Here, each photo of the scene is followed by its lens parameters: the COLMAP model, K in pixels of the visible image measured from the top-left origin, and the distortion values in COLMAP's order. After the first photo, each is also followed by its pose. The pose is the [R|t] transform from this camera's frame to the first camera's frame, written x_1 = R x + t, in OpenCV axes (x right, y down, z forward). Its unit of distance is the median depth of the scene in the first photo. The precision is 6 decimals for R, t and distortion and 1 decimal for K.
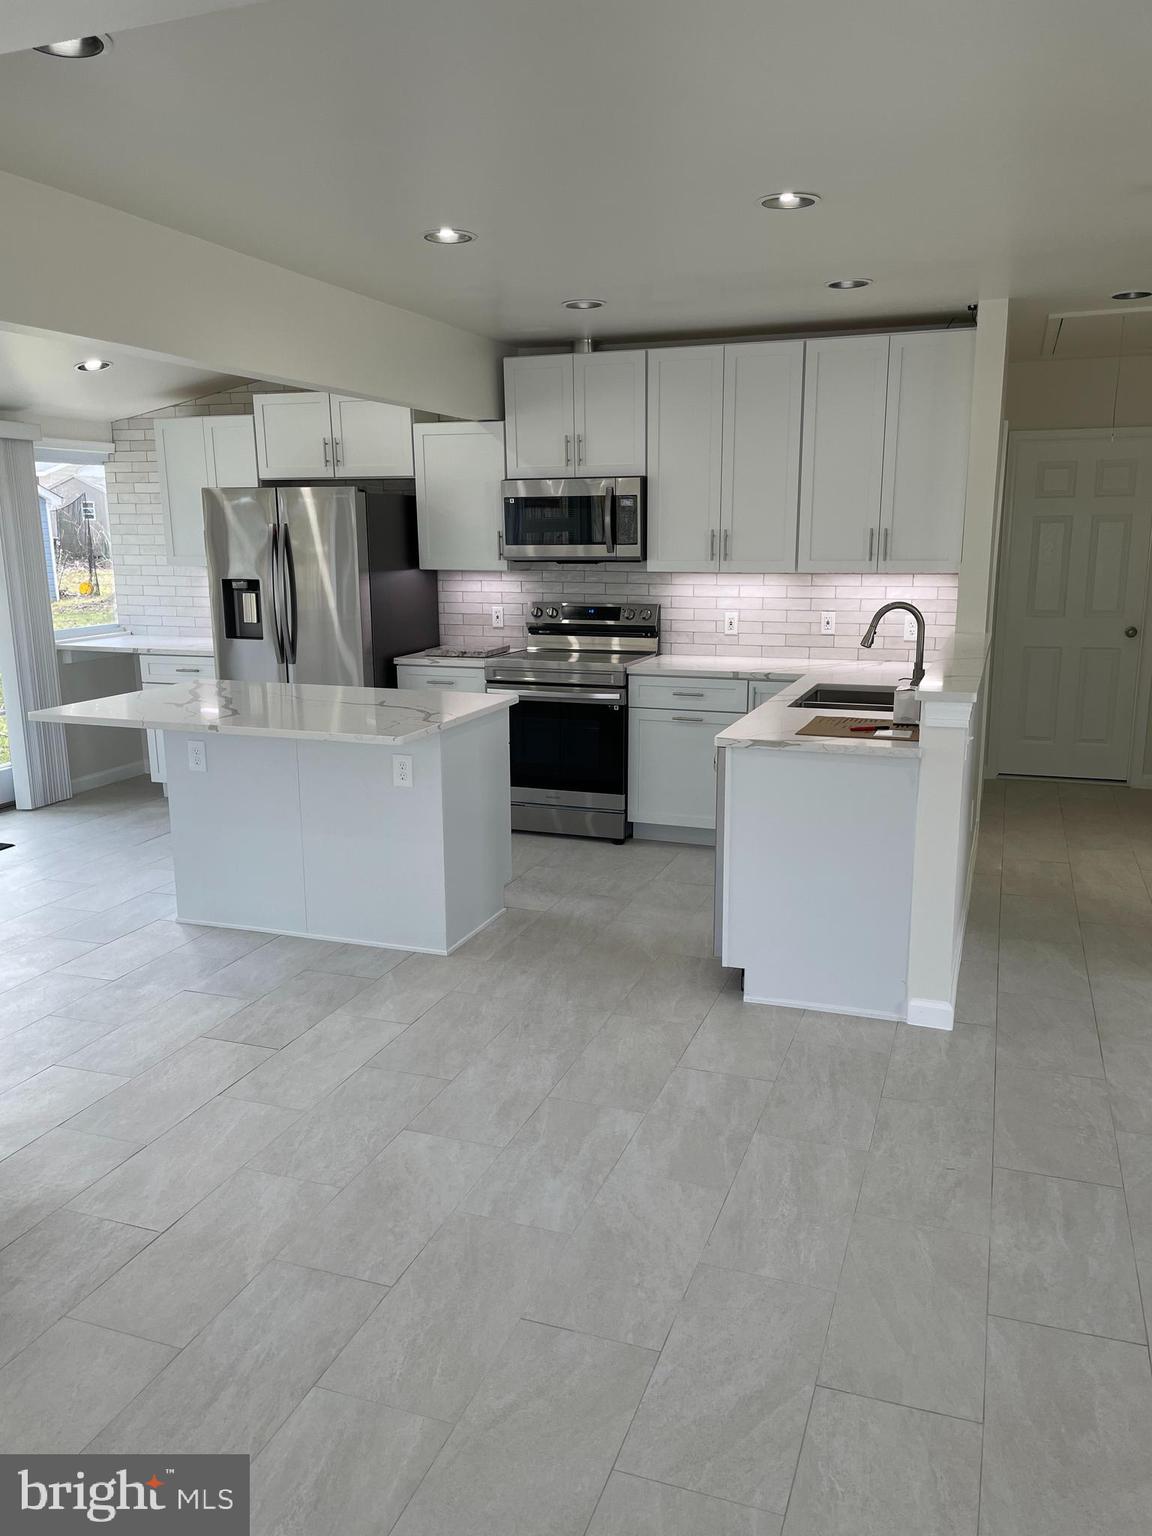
lens RADIAL K [[1148.5, 0, 576.0], [0, 1148.5, 768.0], [0, 0, 1]] dist [0.095679, -0.114620]
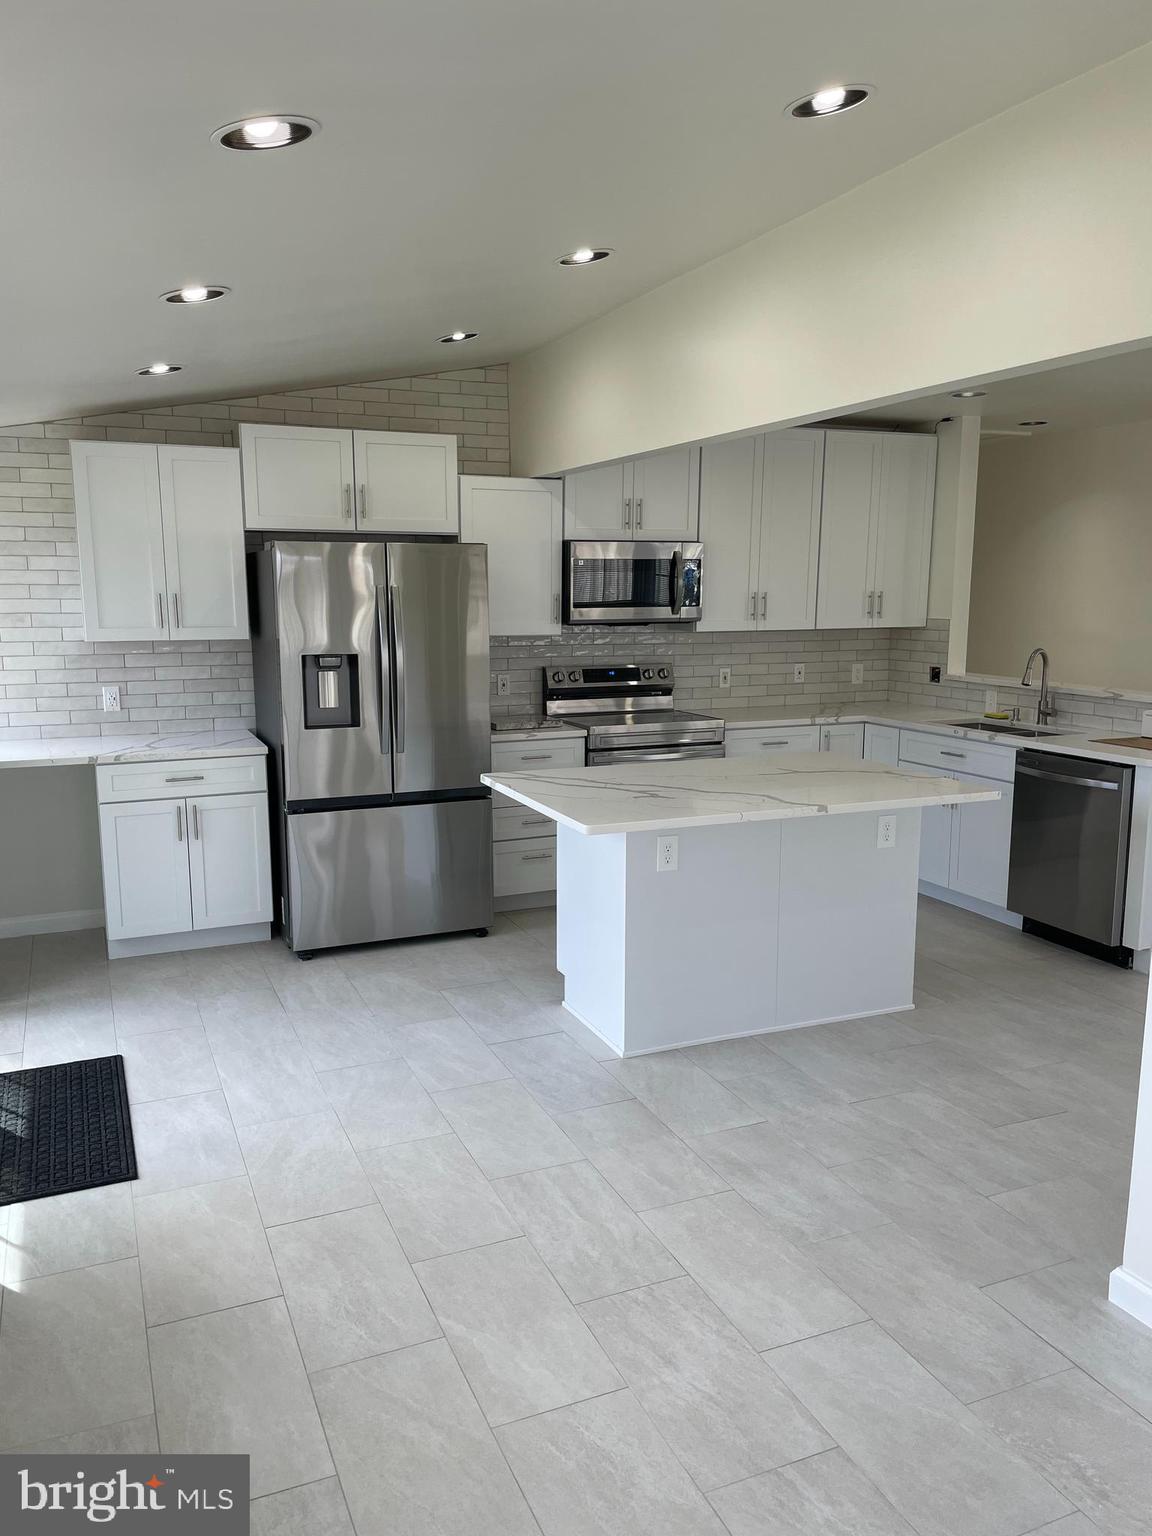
lens RADIAL K [[1148.5, 0, 576.0], [0, 1148.5, 768.0], [0, 0, 1]] dist [0.095679, -0.114620]
pose [[0.733956, -0.101916, 0.671507, -0.699469], [0.136243, 0.990674, 0.001442, -0.062085], [-0.665392, 0.090430, 0.740997, 0.298868]]
